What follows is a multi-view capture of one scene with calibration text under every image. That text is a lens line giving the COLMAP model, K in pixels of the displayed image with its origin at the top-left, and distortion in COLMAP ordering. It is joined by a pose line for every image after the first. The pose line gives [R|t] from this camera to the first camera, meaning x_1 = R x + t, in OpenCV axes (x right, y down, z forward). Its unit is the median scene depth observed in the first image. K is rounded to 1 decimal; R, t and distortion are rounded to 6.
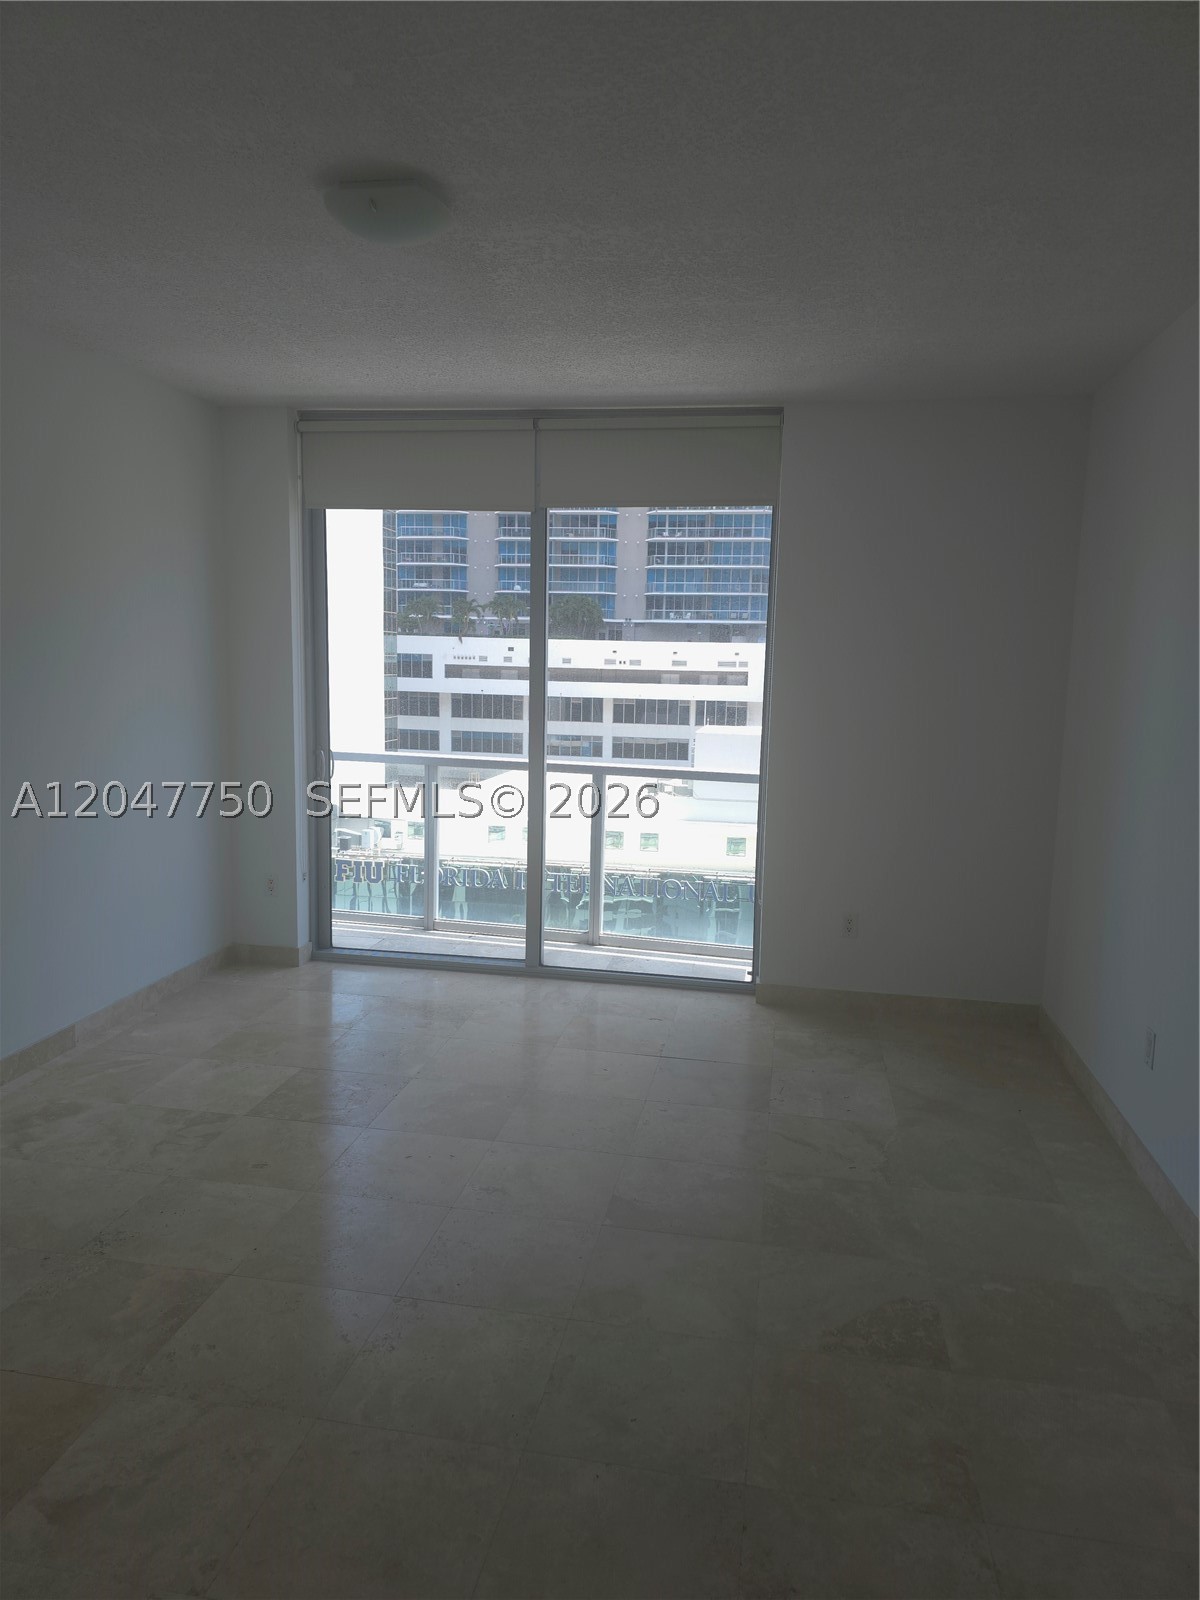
lens RADIAL K [[1077.2, 0, 611.8], [0, 1077.2, 799.4], [0, 0, 1]] dist [0.051847, -0.047028]
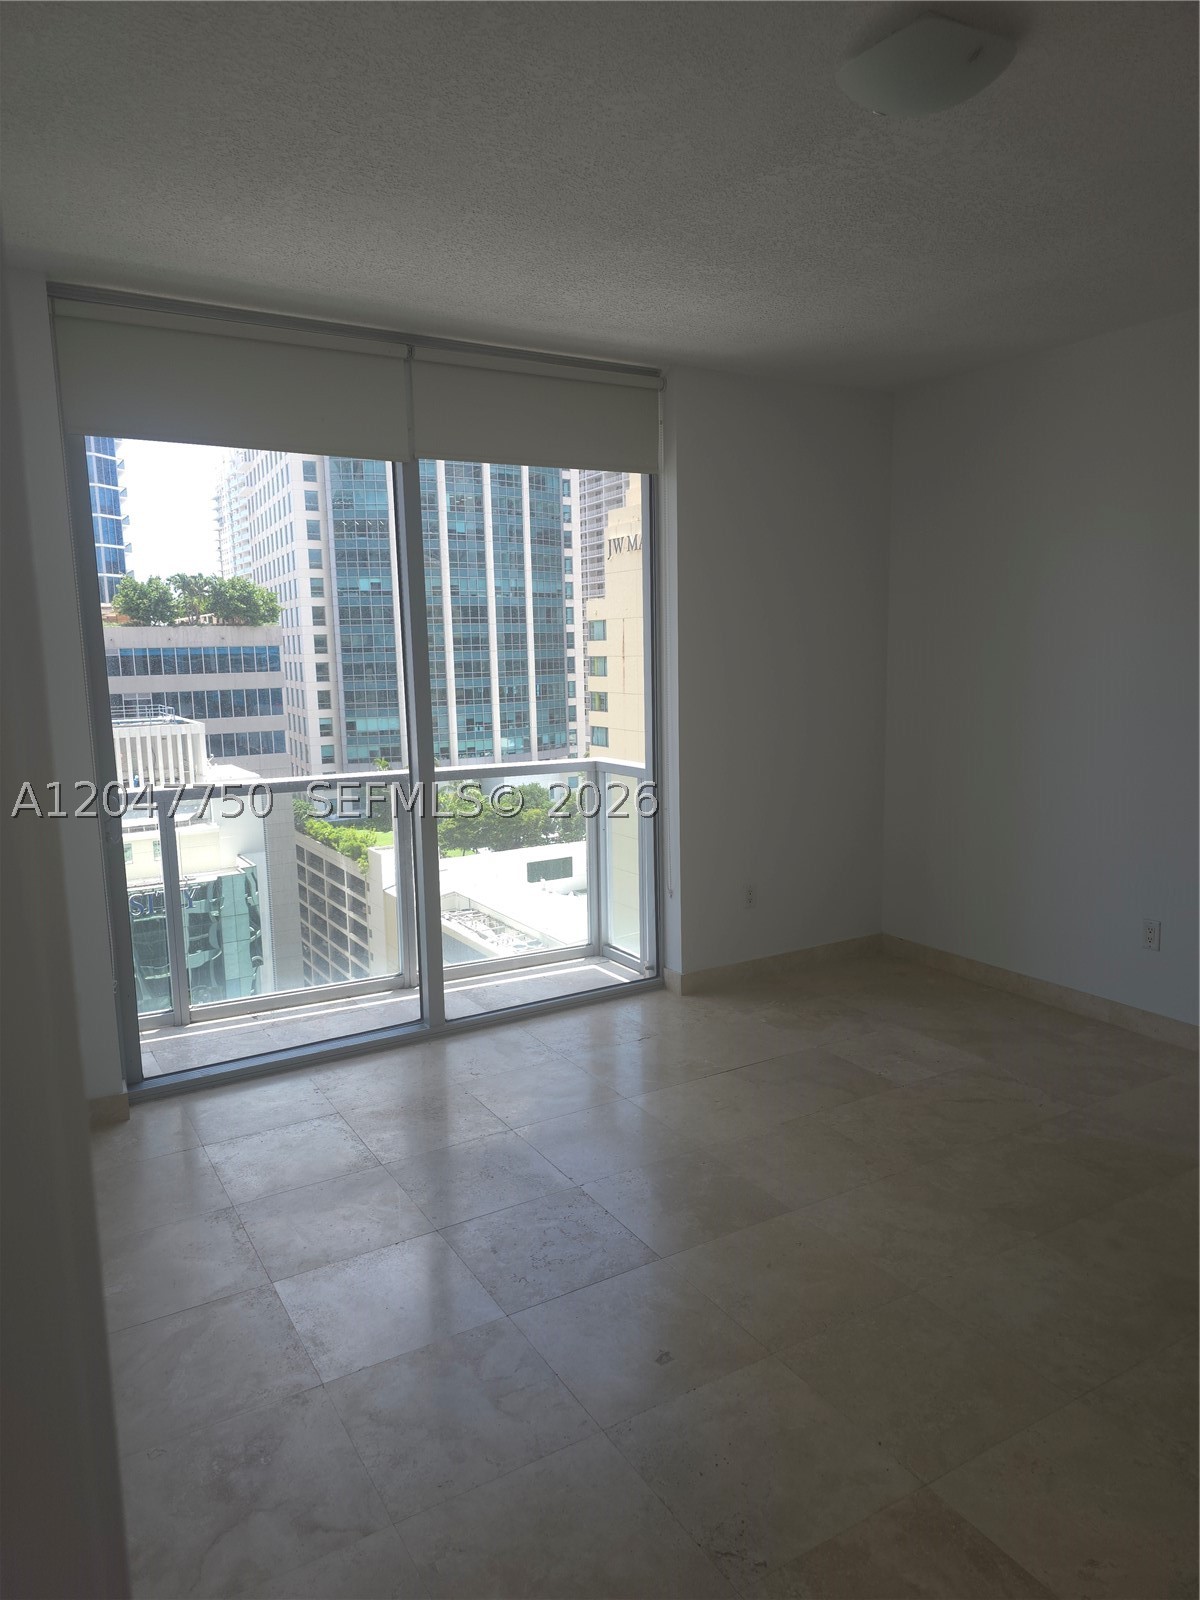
lens RADIAL K [[1077.2, 0, 605.7], [0, 1077.2, 787.4], [0, 0, 1]] dist [0.051847, -0.047028]
pose [[0.755422, -0.126673, 0.642878, -0.507027], [0.122914, 0.991113, 0.050858, -0.050949], [-0.643607, 0.040599, 0.764279, 0.305154]]
